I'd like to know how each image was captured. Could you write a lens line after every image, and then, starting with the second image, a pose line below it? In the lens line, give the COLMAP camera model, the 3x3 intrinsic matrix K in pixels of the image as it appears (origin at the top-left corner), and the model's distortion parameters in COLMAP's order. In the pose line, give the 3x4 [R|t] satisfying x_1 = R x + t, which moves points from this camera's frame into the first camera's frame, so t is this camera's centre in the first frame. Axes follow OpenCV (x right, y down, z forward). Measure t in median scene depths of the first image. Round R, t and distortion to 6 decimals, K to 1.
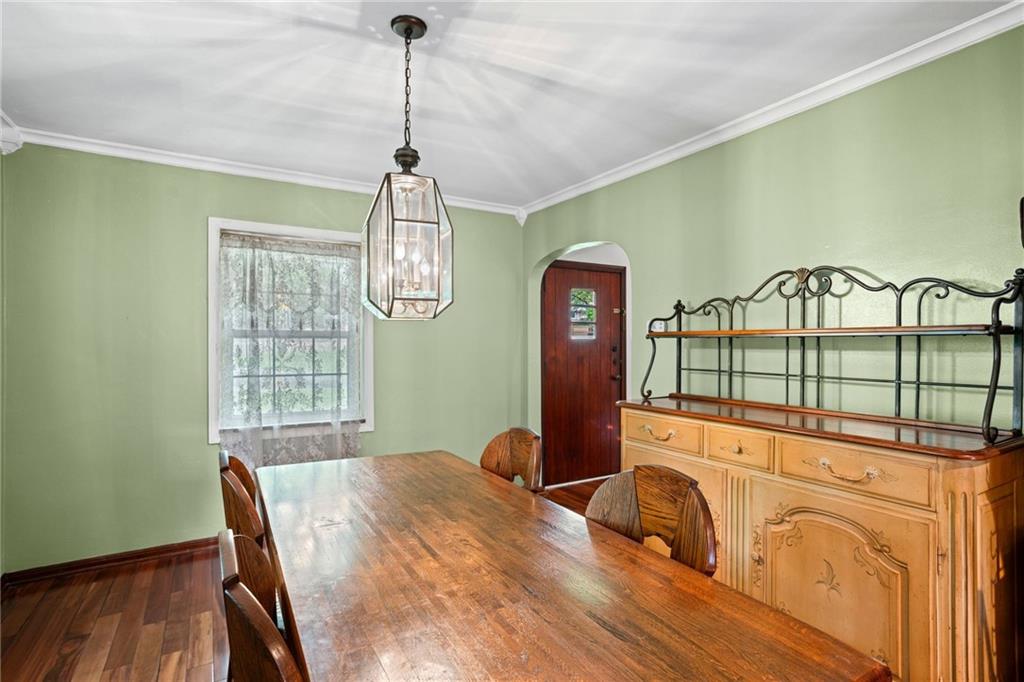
lens RADIAL K [[497.0, 0, 505.3], [0, 497.0, 350.9], [0, 0, 1]] dist [0.013542, 0.000279]
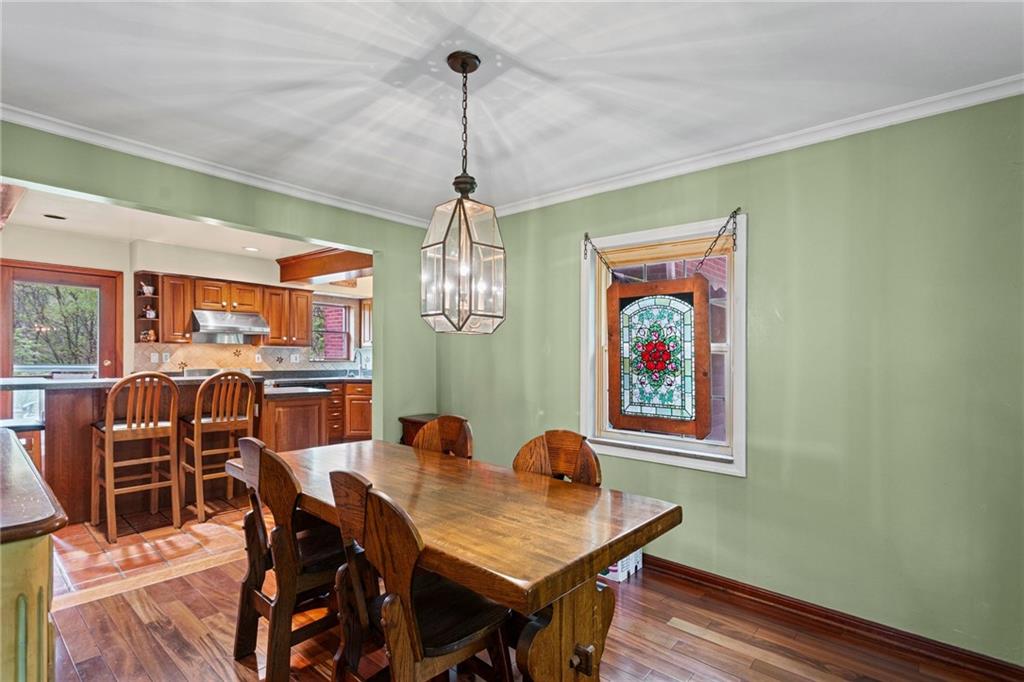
lens RADIAL K [[497.0, 0, 505.3], [0, 497.0, 350.9], [0, 0, 1]] dist [0.013542, 0.000279]
pose [[-0.950981, -0.025260, -0.308215, 0.037286], [-0.026686, 0.999644, 0.000412, -0.021154], [0.308094, 0.008617, -0.951317, 1.917262]]
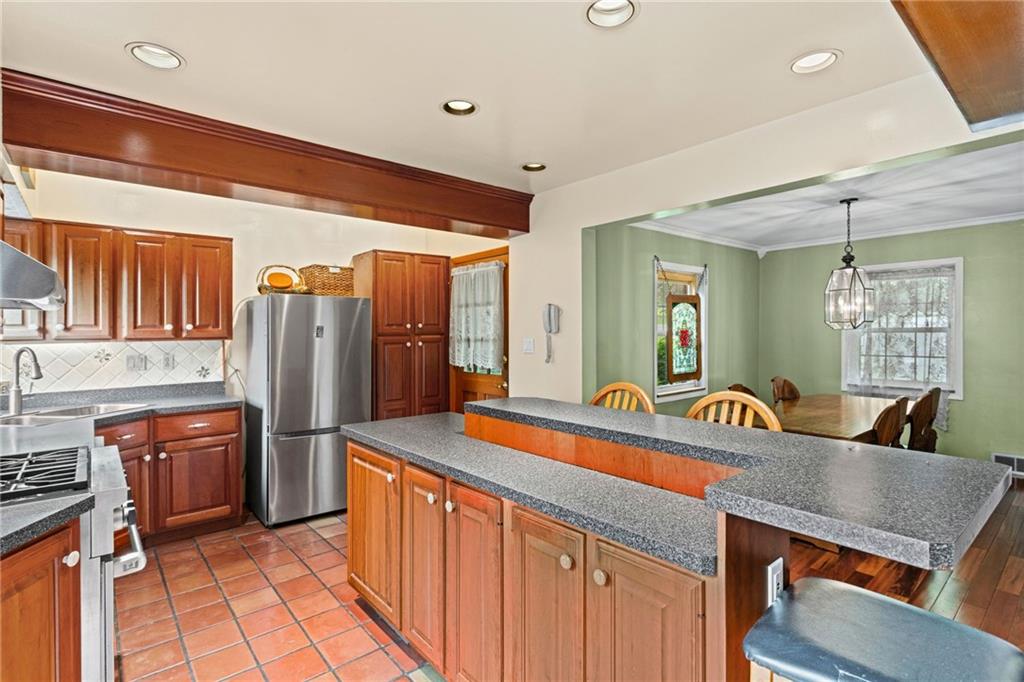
lens RADIAL K [[497.0, 0, 505.3], [0, 497.0, 350.9], [0, 0, 1]] dist [0.013542, 0.000279]
pose [[0.160379, 0.028795, -0.986635, 1.654759], [-0.000722, 0.999578, 0.029056, -0.024305], [0.987055, -0.003948, 0.160332, -0.850392]]
